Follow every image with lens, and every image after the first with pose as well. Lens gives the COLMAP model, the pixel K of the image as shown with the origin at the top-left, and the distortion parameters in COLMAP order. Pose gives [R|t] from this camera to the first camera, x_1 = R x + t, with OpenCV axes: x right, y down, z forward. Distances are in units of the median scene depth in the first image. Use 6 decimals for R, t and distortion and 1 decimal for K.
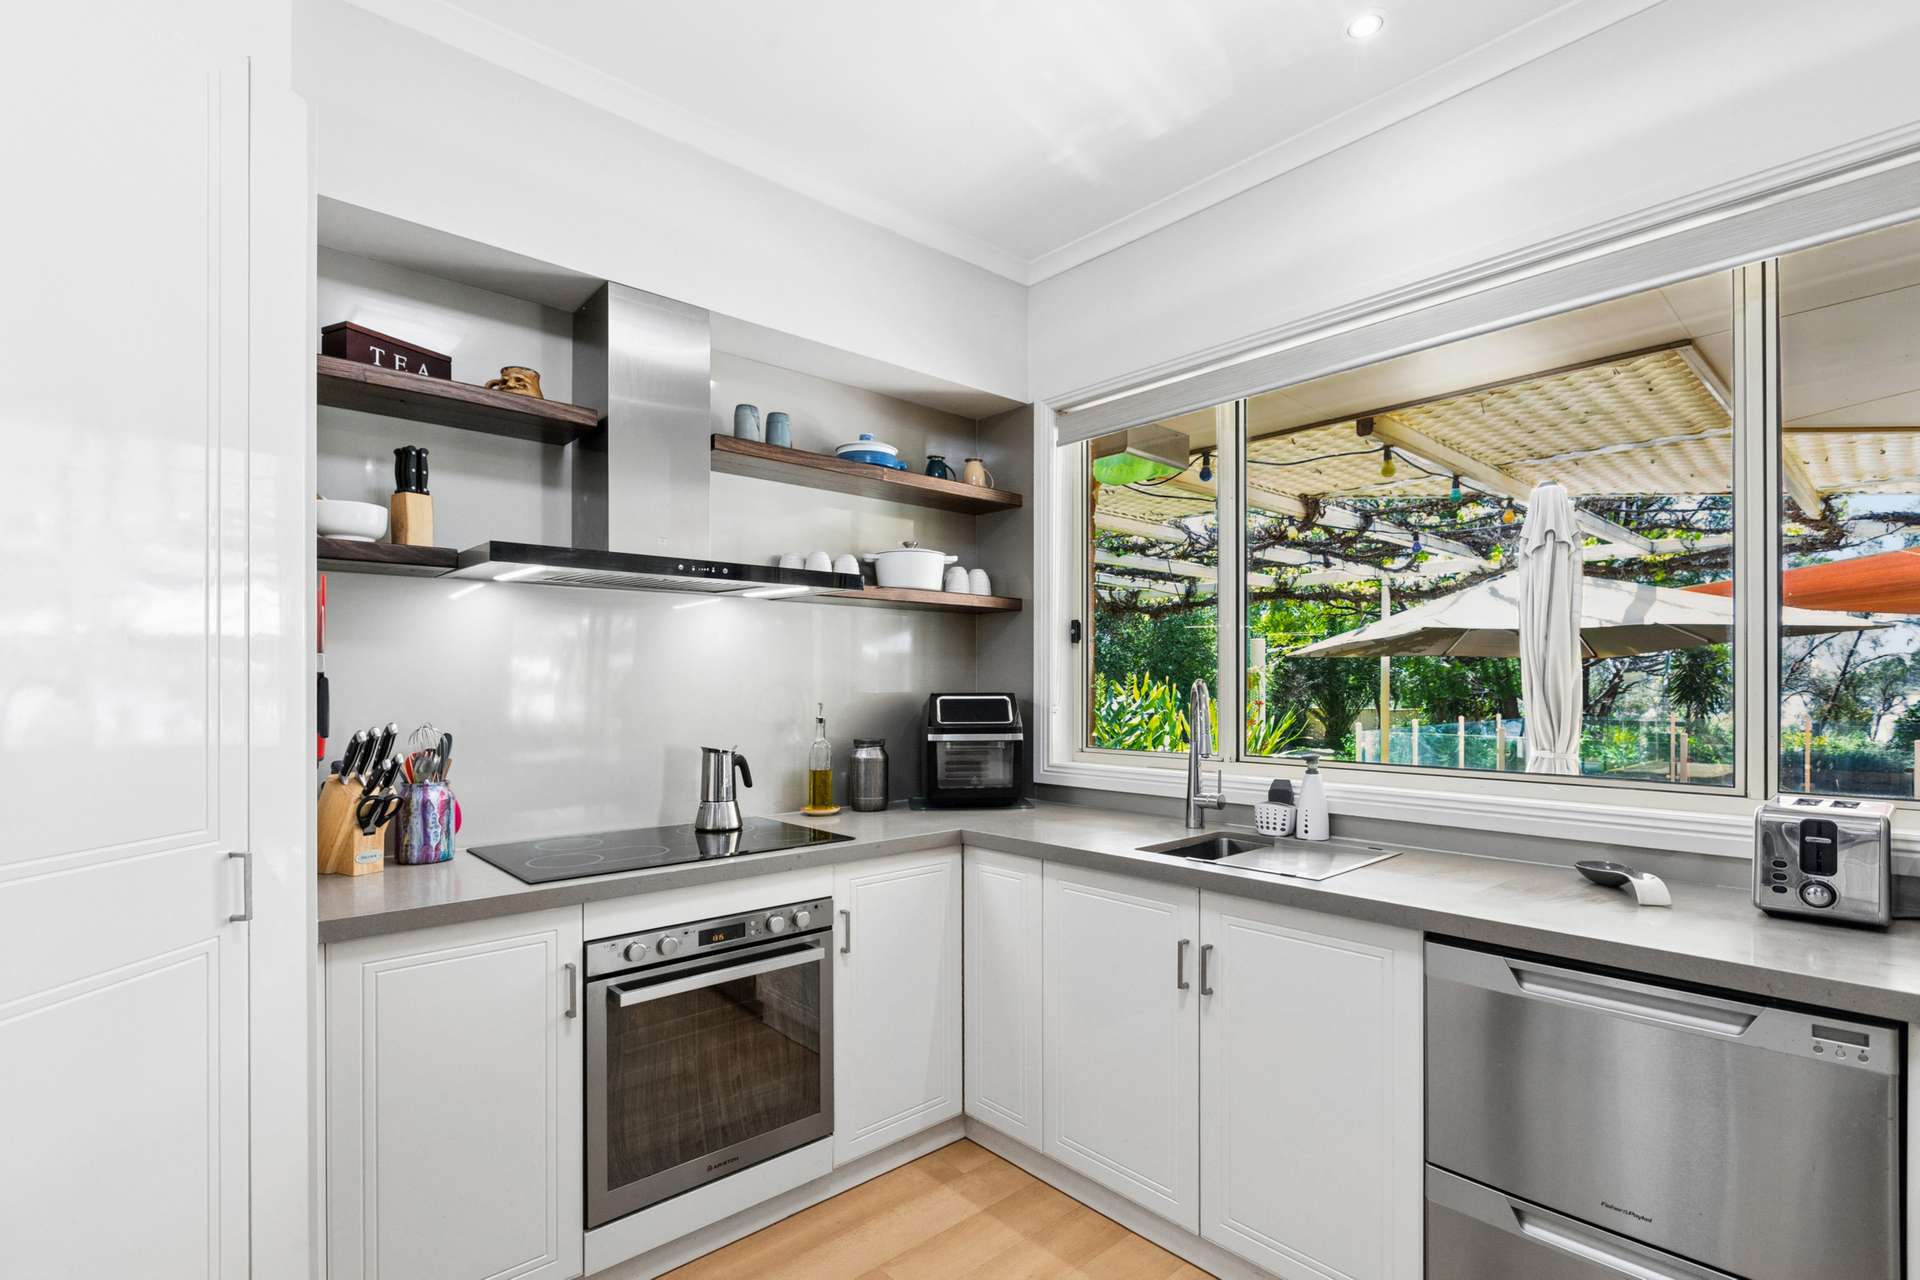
lens RADIAL K [[911.9, 0, 985.4], [0, 911.9, 680.8], [0, 0, 1]] dist [-0.003644, 0.000554]
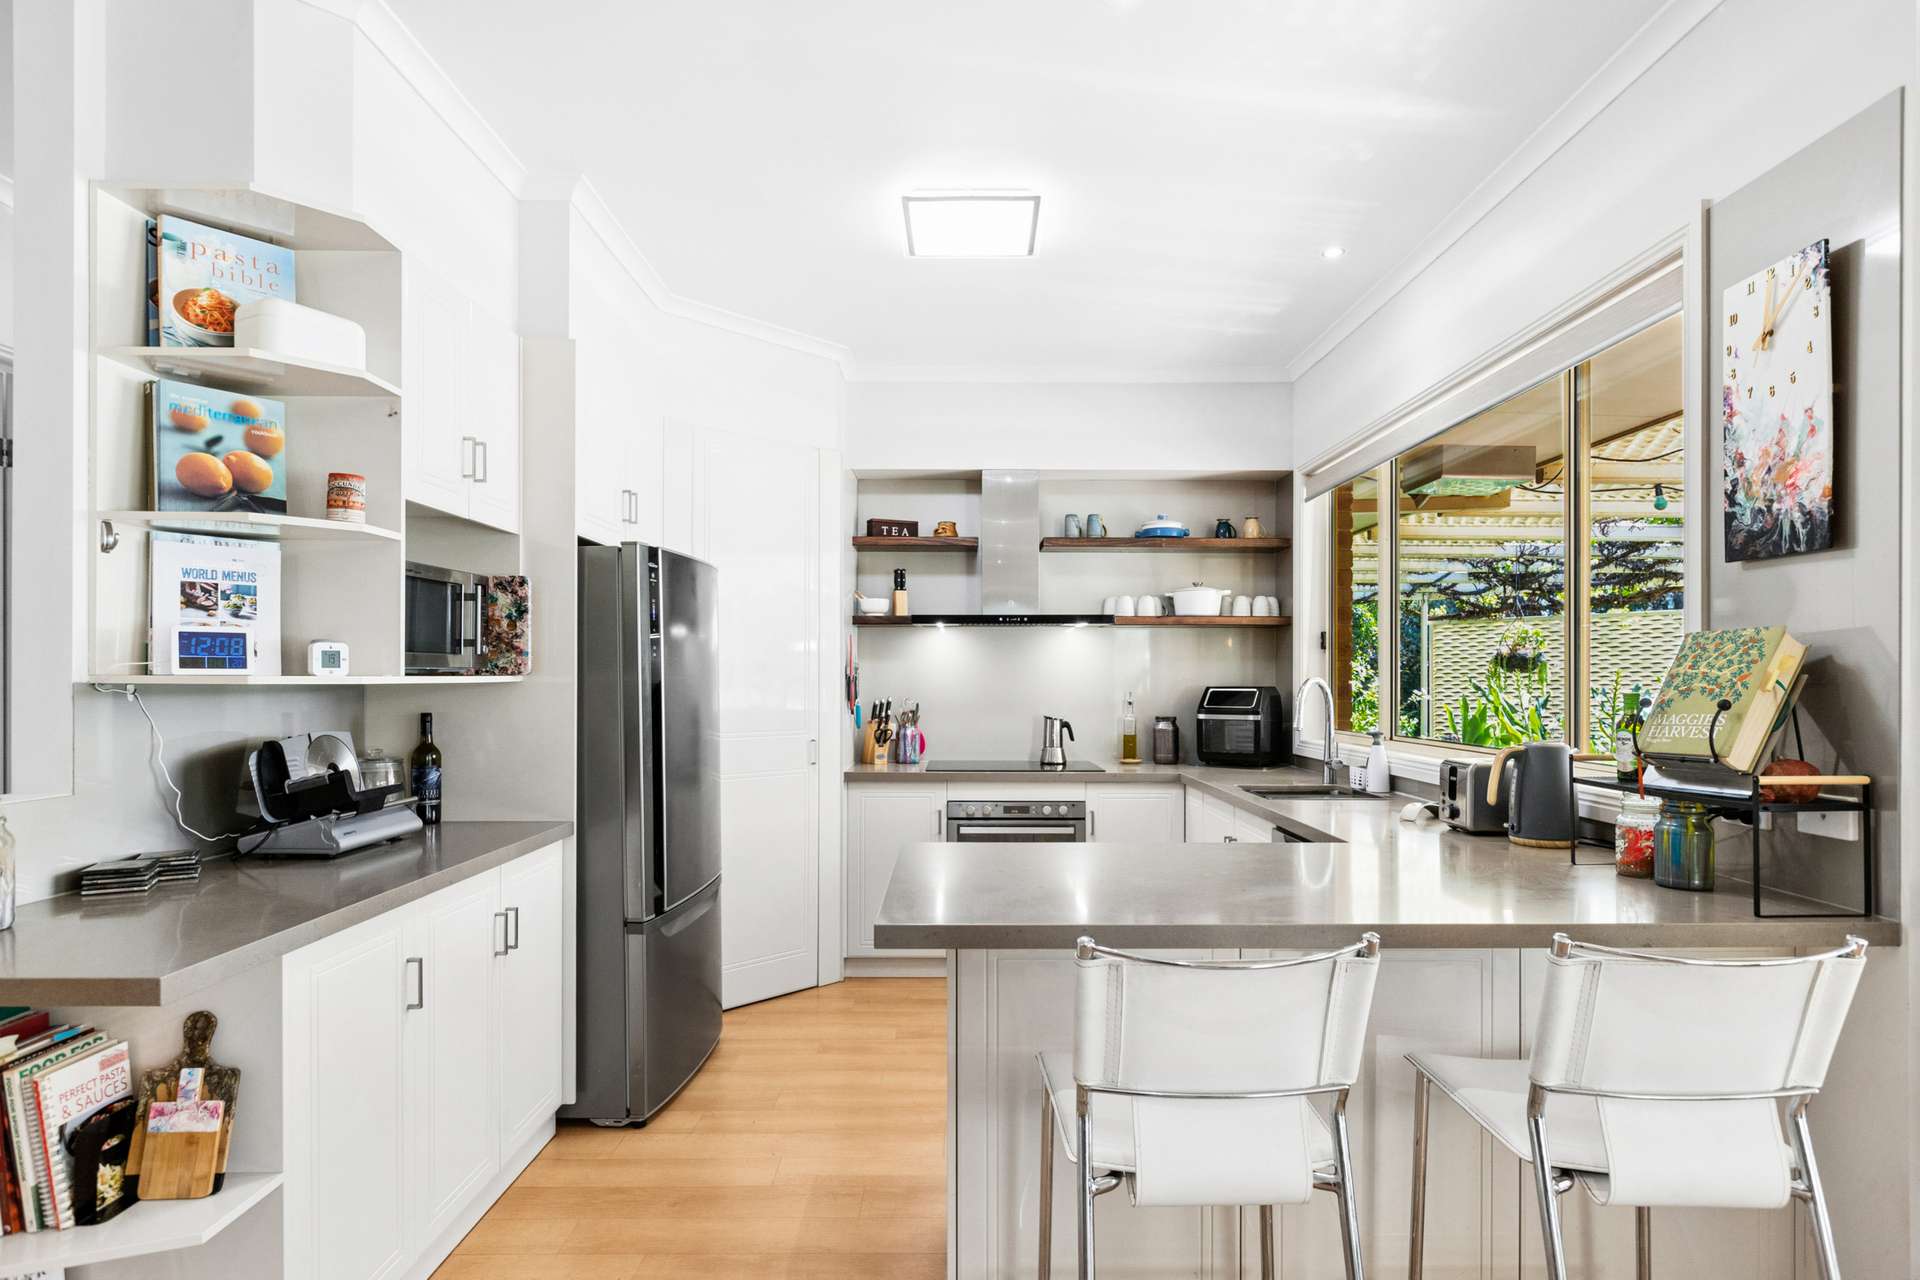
lens RADIAL K [[1010.0, 0, 949.9], [0, 1010.0, 676.8], [0, 0, 1]] dist [0.006476, -0.000616]
pose [[0.739142, 0.001987, -0.673546, 0.807986], [-0.000615, 0.999997, 0.002275, -0.005609], [0.673549, -0.001267, 0.739141, -0.517974]]
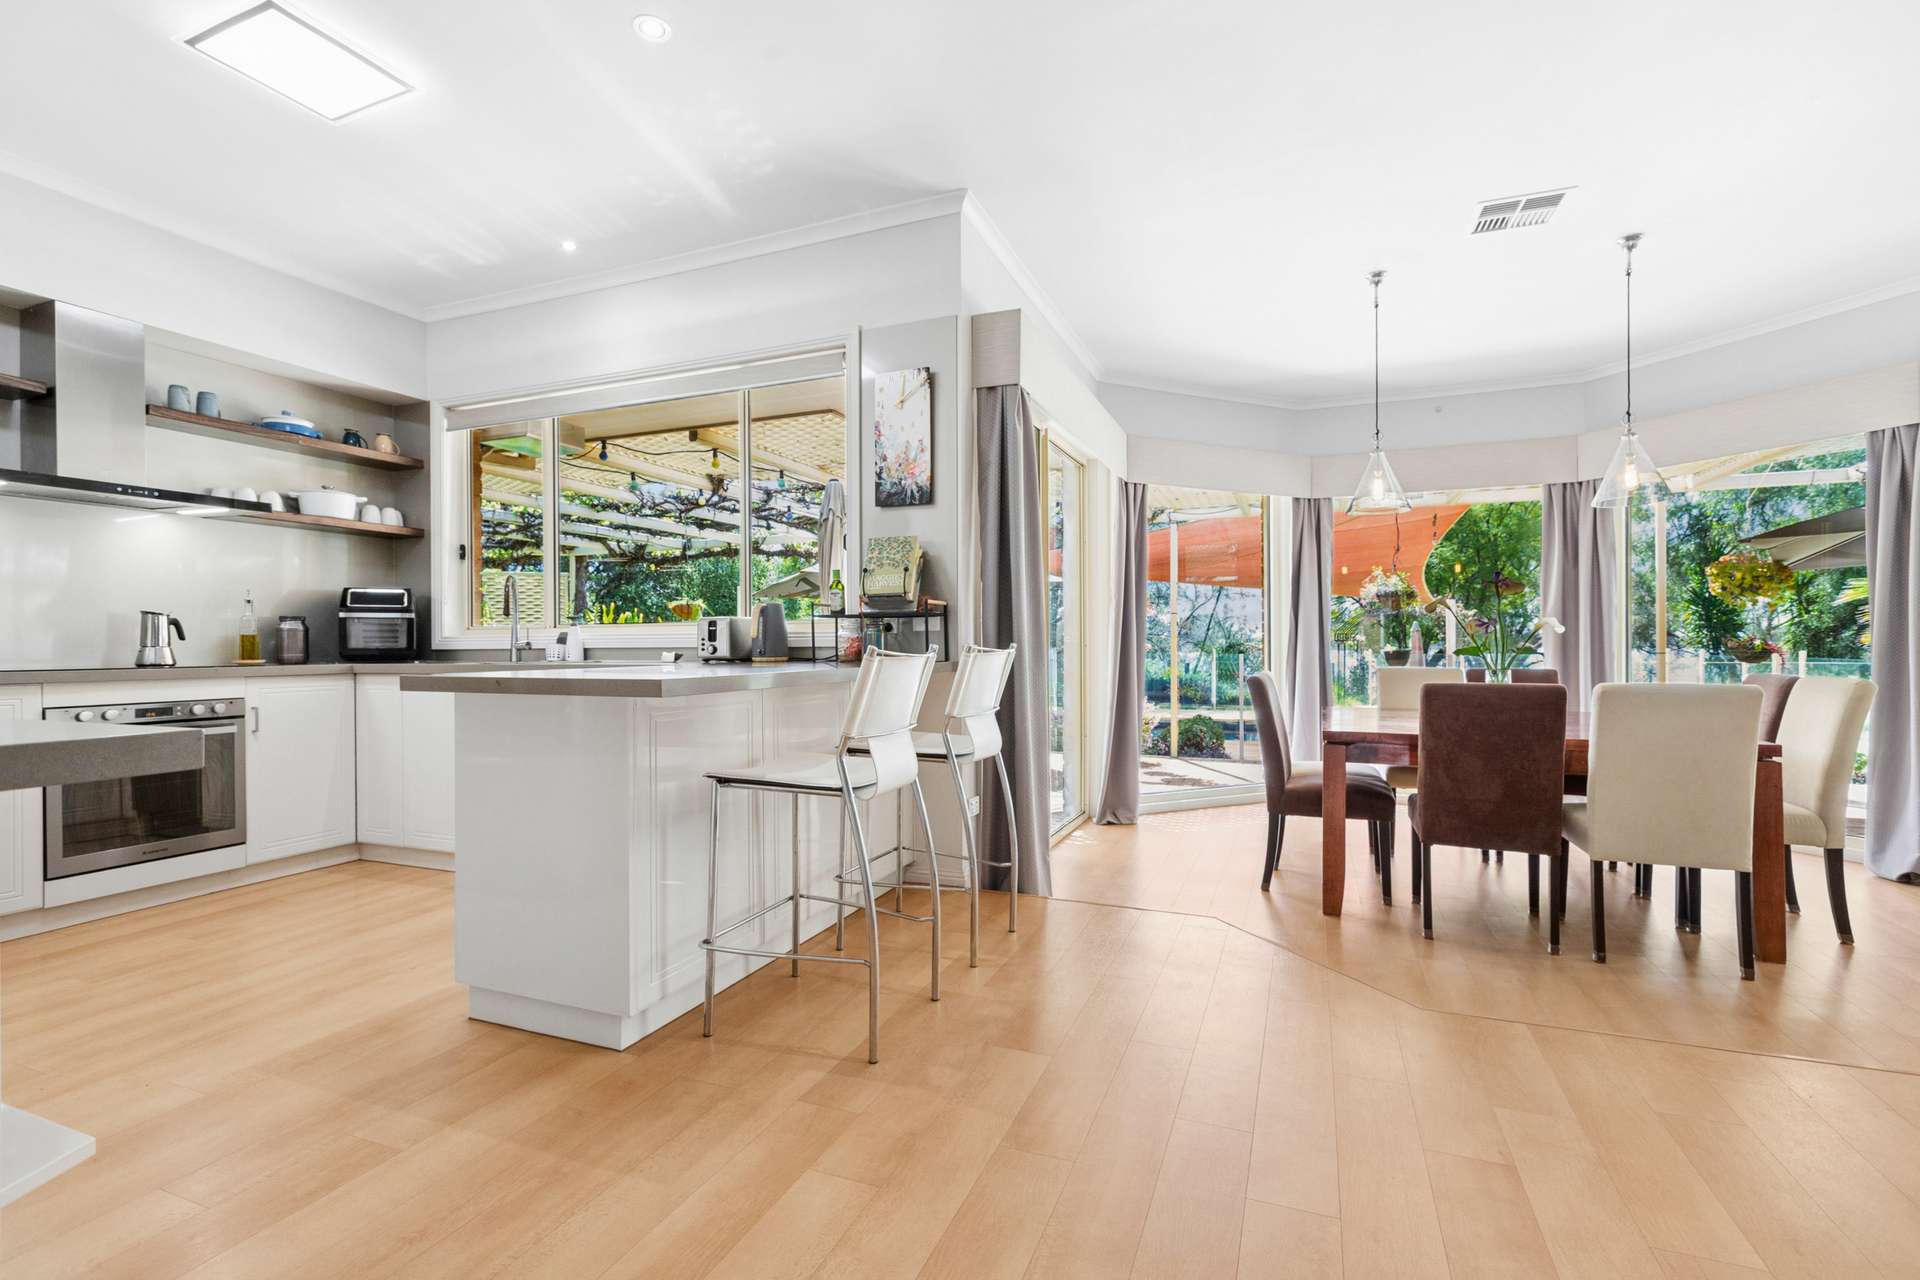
lens RADIAL K [[854.1, 0, 968.0], [0, 854.1, 644.0], [0, 0, 1]] dist [0.003766, -0.001050]
pose [[0.901283, -0.003296, 0.433219, 0.288574], [0.000957, 0.999984, 0.005617, 0.113412], [-0.433230, -0.004648, 0.901271, -0.812373]]
